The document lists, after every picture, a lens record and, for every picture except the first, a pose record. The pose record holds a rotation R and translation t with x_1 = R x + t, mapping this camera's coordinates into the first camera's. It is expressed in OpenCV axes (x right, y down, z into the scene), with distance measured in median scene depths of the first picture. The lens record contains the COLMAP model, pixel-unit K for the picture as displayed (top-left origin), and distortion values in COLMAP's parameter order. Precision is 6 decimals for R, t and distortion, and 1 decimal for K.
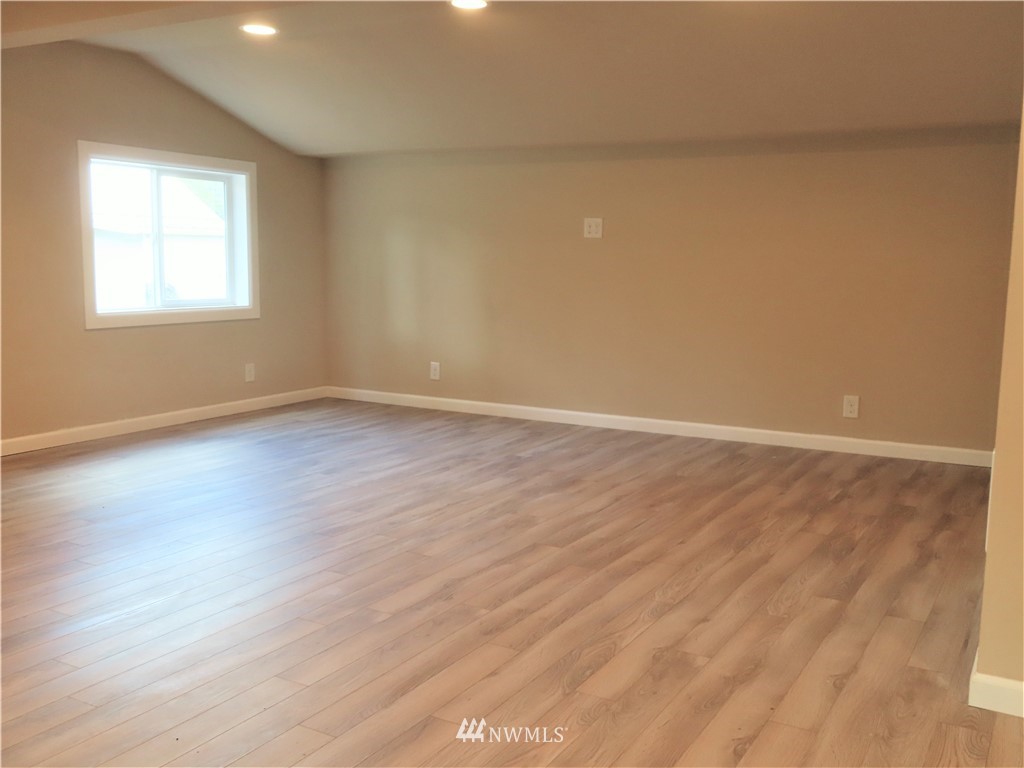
lens RADIAL K [[968.1, 0, 516.9], [0, 968.1, 379.8], [0, 0, 1]] dist [0.005991, -0.008999]
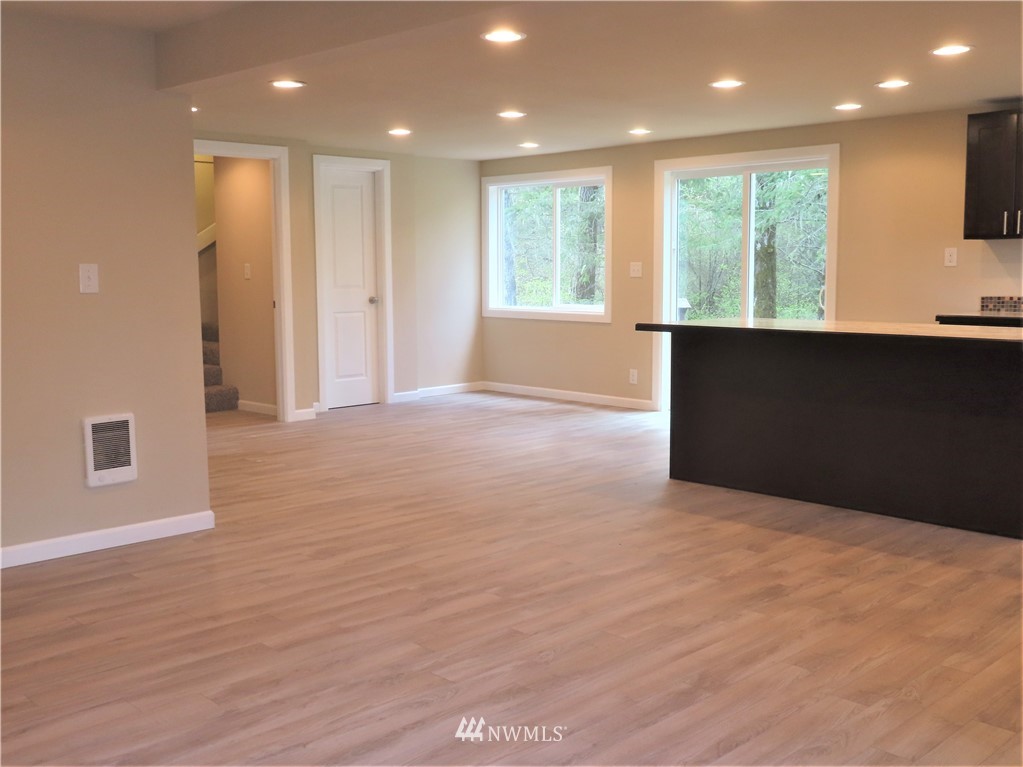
lens RADIAL K [[1023.8, 0, 508.1], [0, 1023.8, 383.0], [0, 0, 1]] dist [-0.008413, -0.007574]
pose [[-0.962782, -0.039284, 0.267408, -0.437460], [0.026897, 0.970543, 0.239420, -0.287573], [-0.268937, 0.237702, -0.933365, 1.894243]]
